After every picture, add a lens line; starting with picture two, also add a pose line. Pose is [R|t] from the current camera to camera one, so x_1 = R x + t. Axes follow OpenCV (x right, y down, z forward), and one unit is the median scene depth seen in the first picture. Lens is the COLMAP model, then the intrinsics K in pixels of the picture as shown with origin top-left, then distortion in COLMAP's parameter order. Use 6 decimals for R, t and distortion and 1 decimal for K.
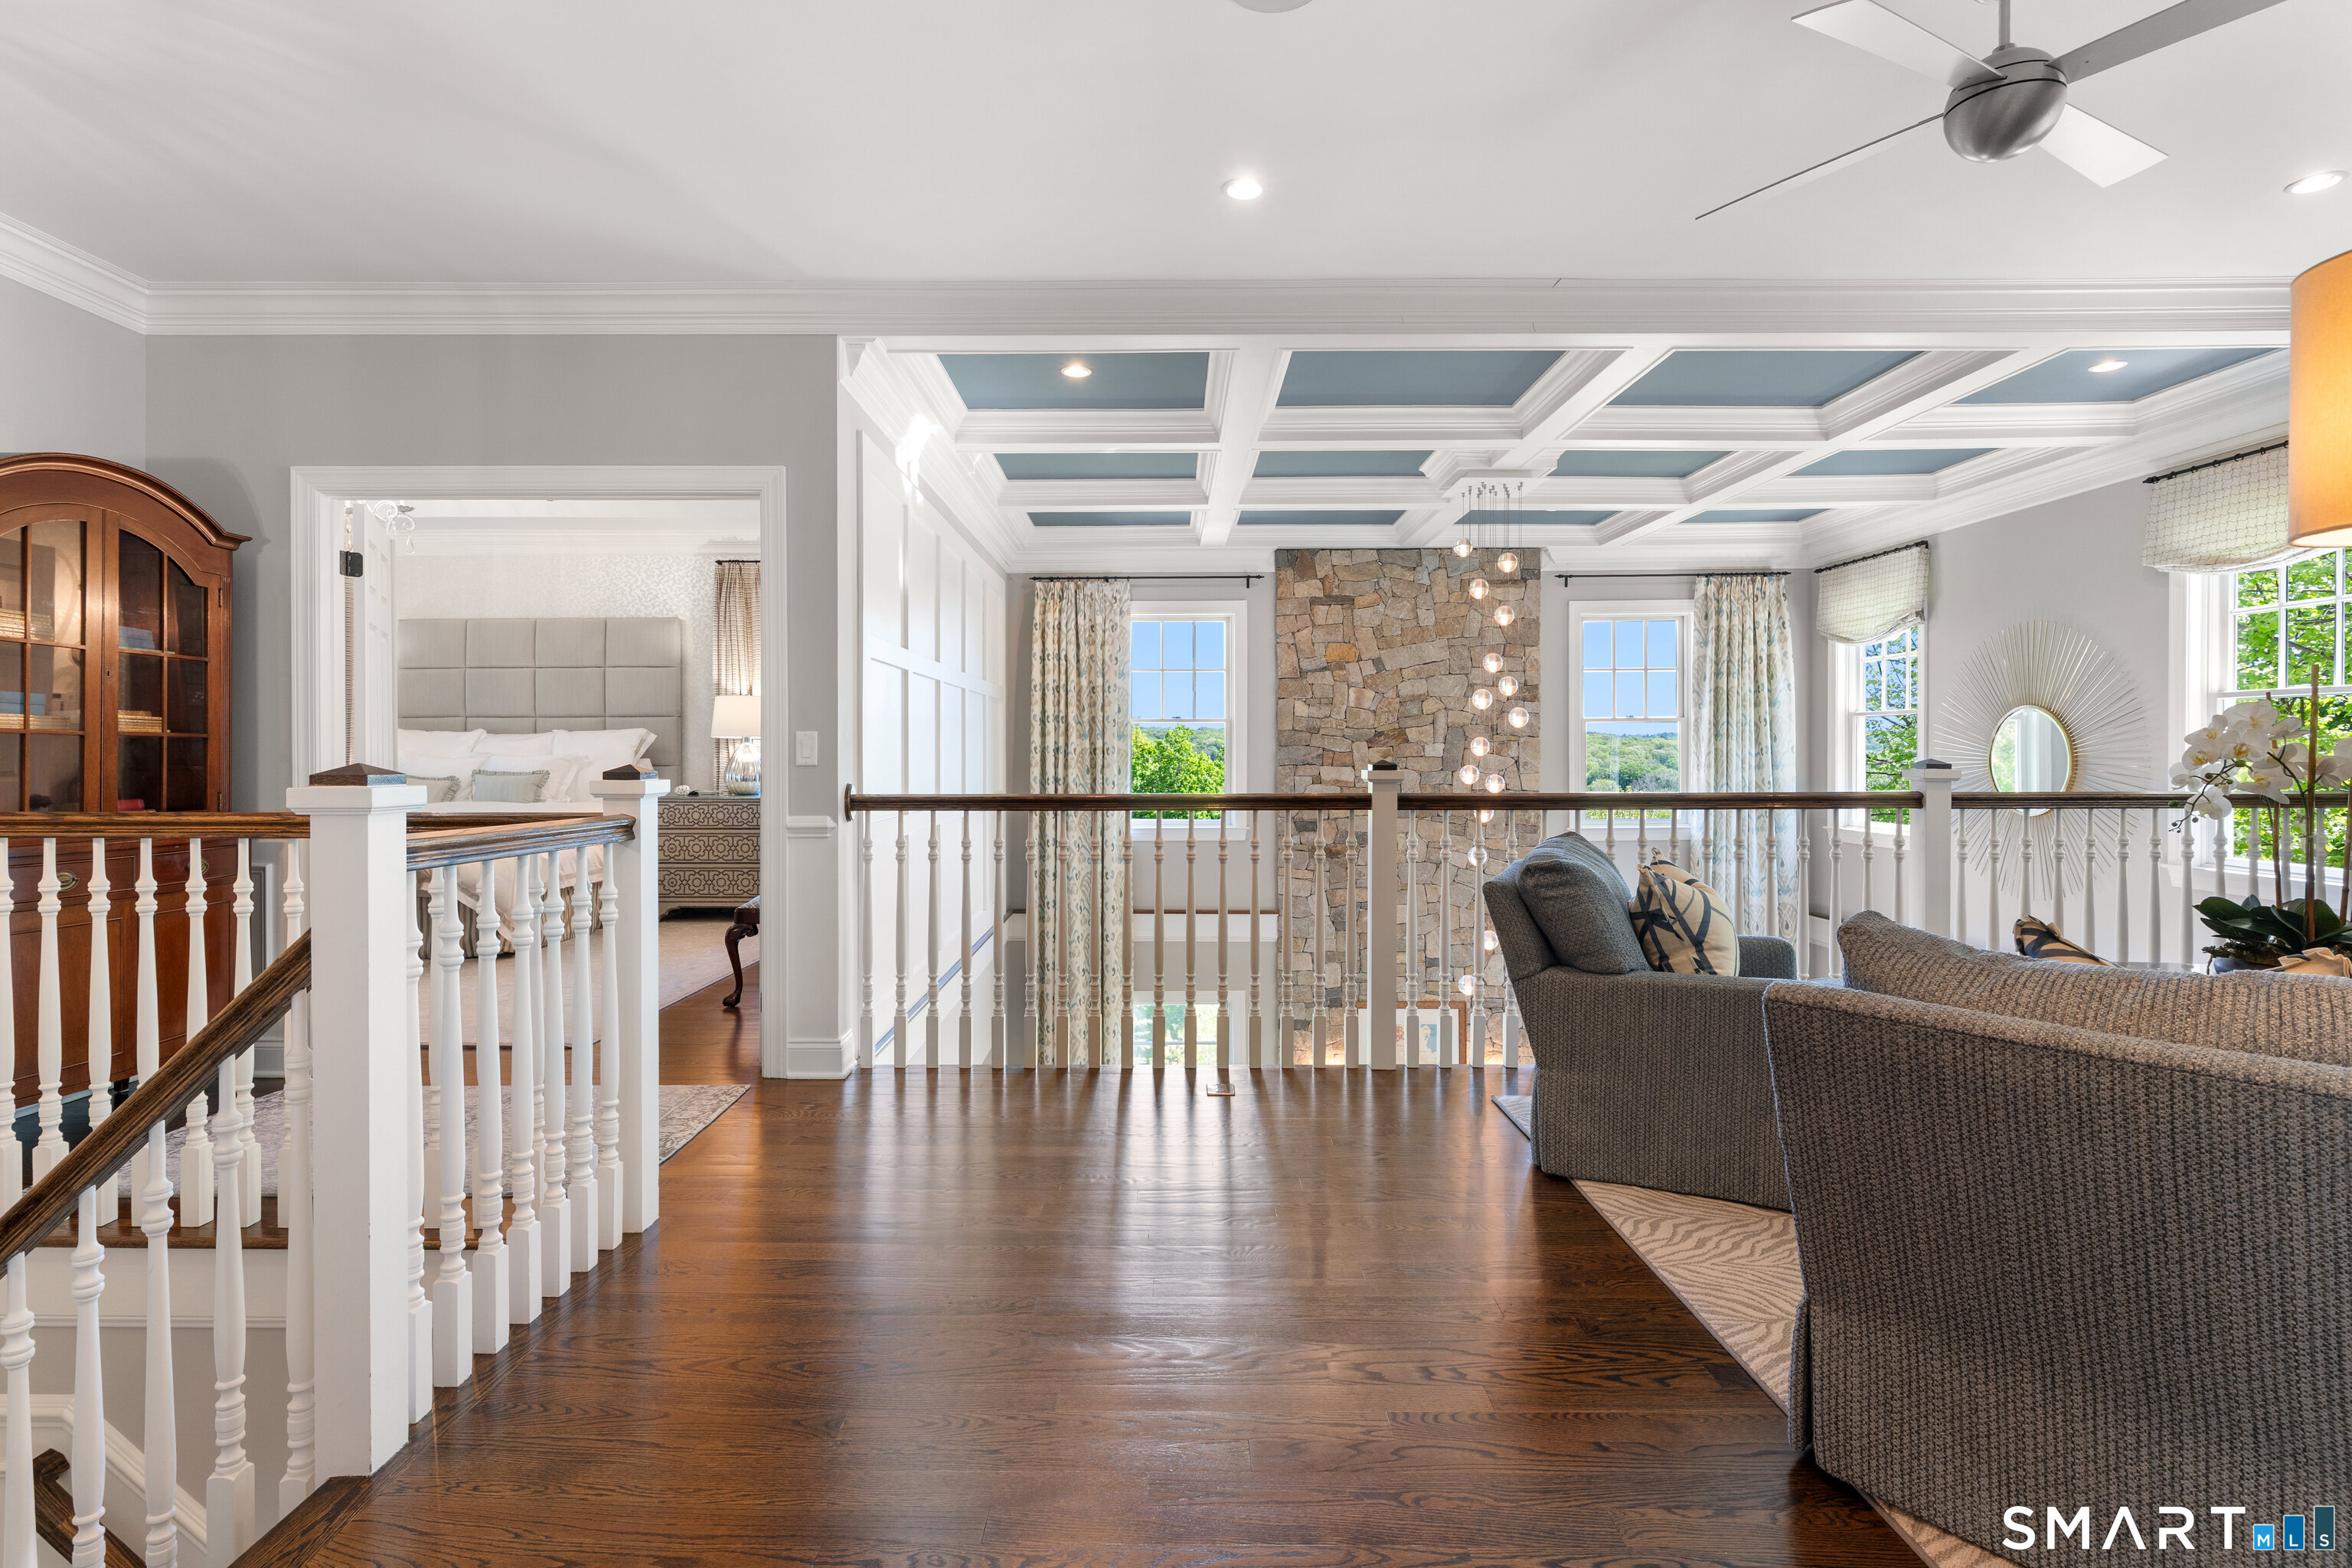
lens RADIAL K [[1135.1, 0, 1160.5], [0, 1135.1, 750.8], [0, 0, 1]] dist [0.002541, -0.000173]
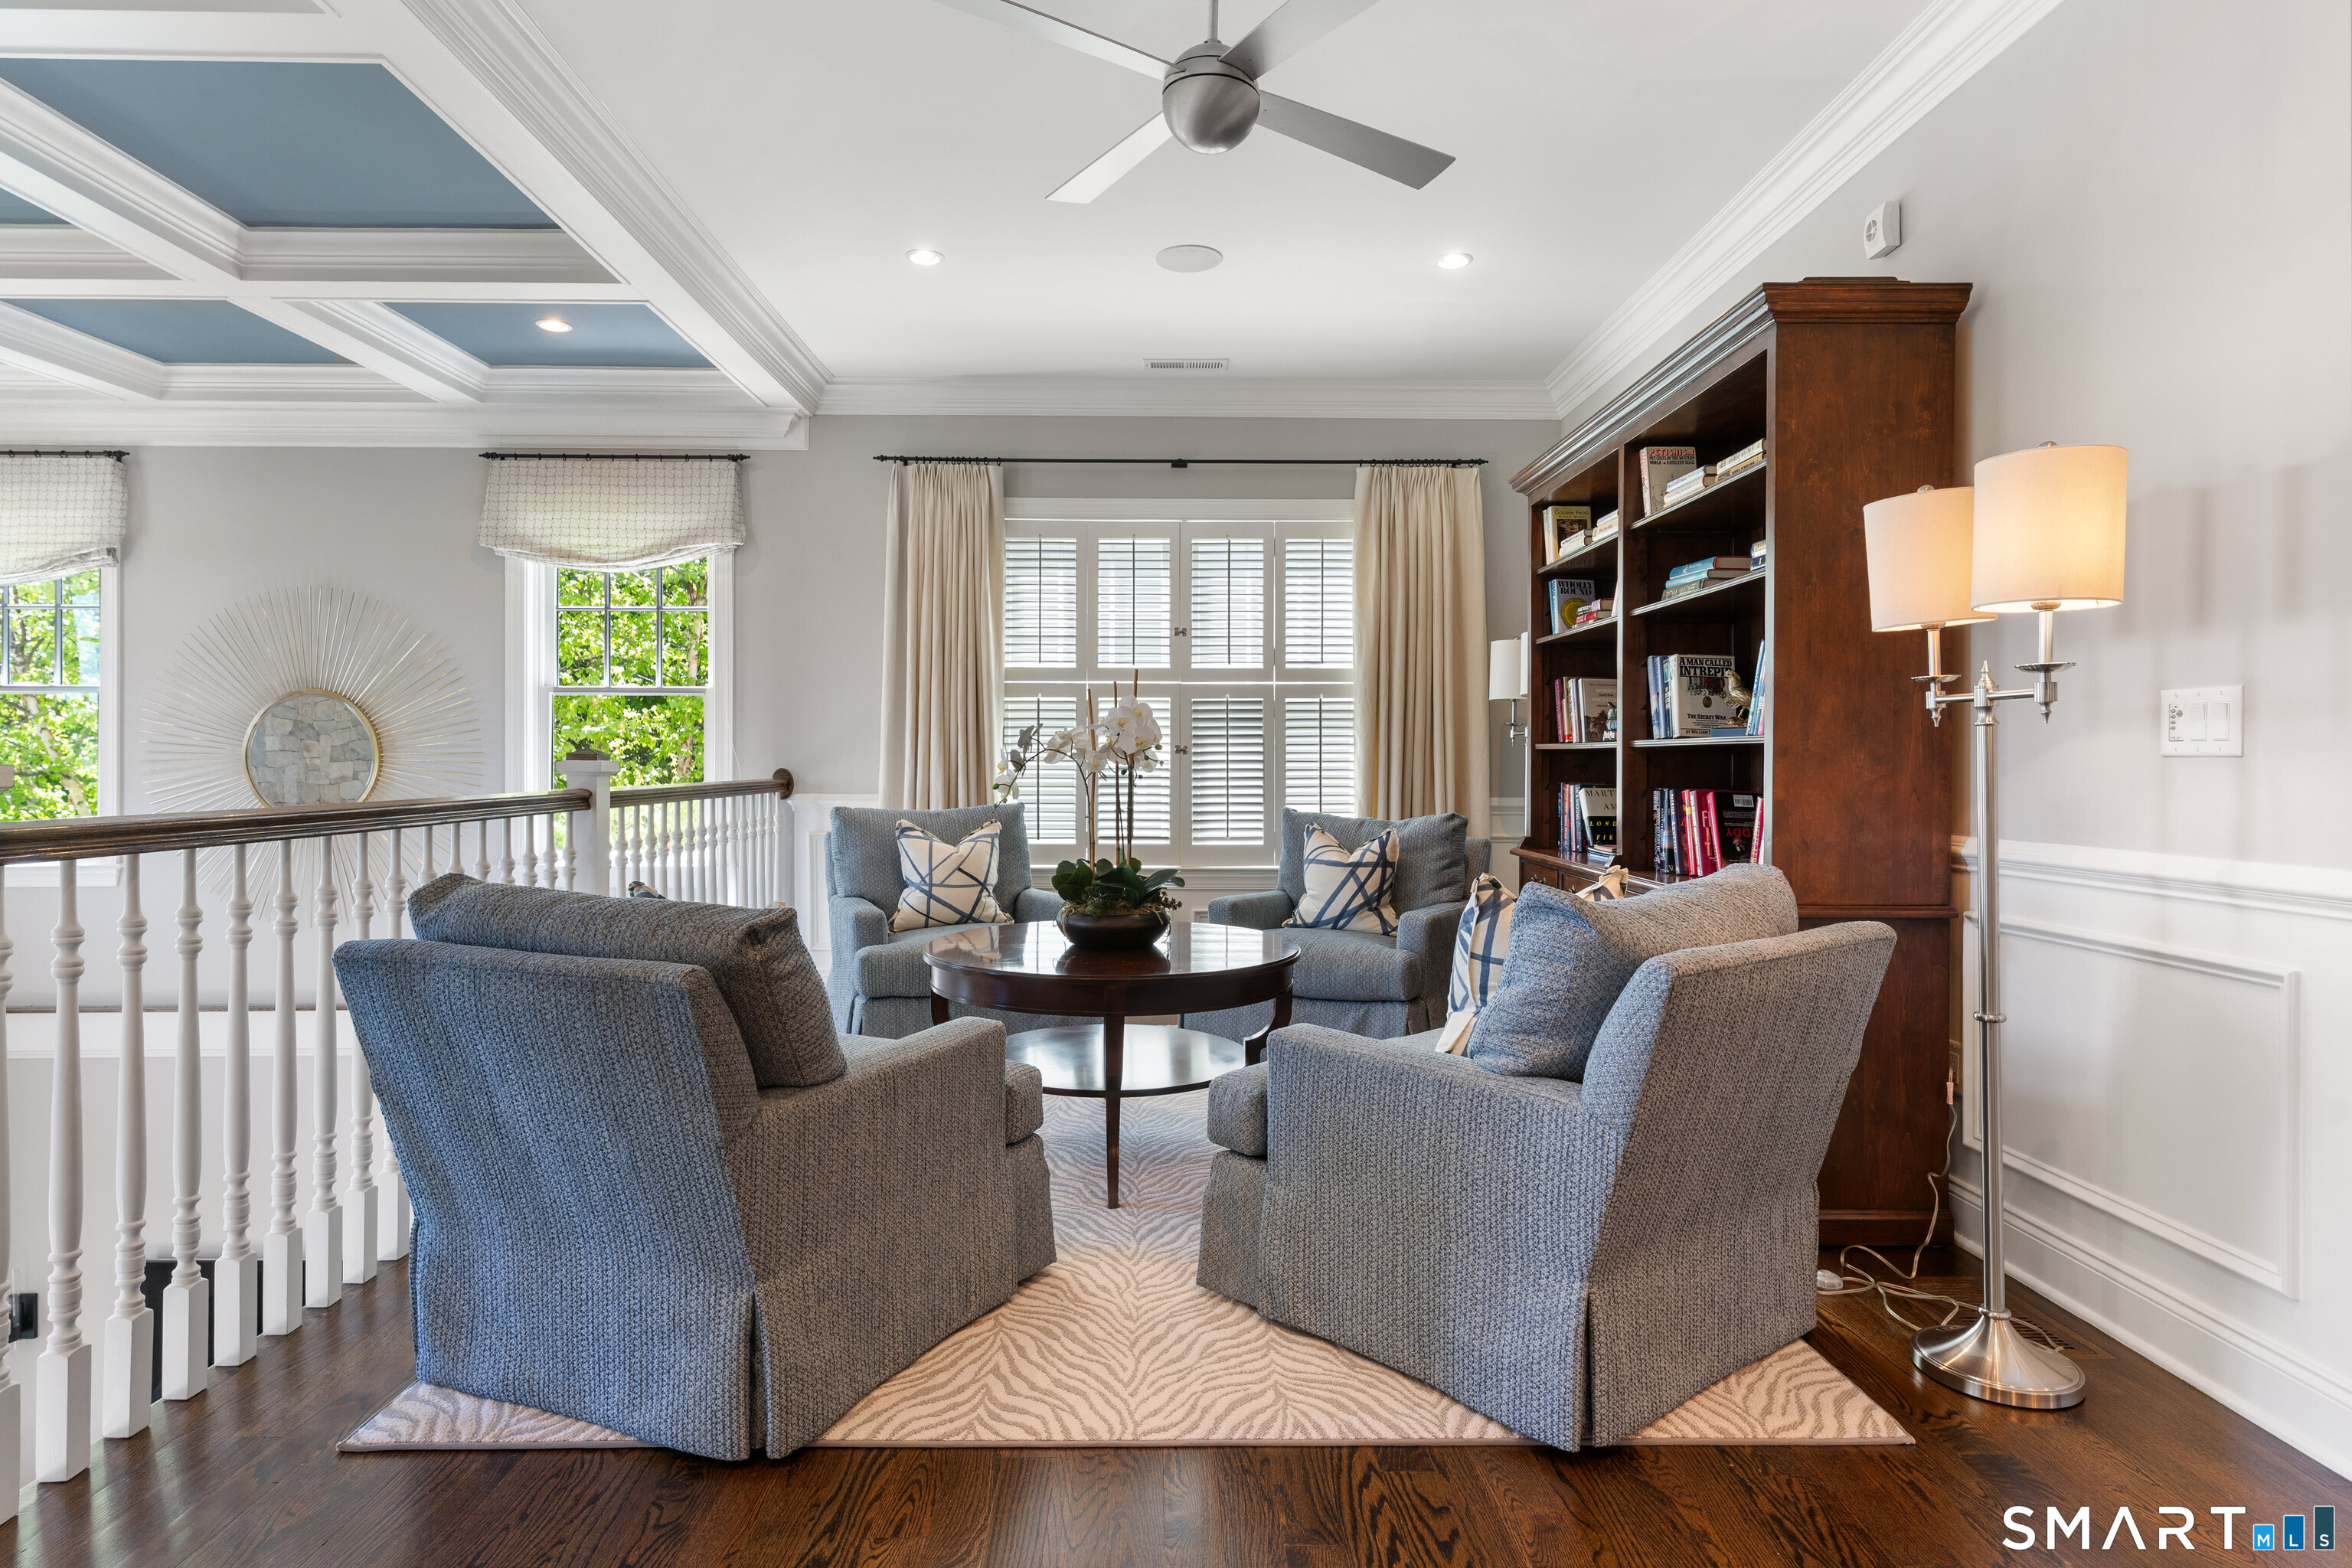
lens RADIAL K [[1233.4, 0, 1183.0], [0, 1233.4, 758.6], [0, 0, 1]] dist [0.008391, -0.001484]
pose [[-0.016048, -0.000234, 0.999871, -0.101039], [-0.001330, 0.999999, 0.000213, 0.006758], [-0.999870, -0.001327, -0.016049, 0.285628]]
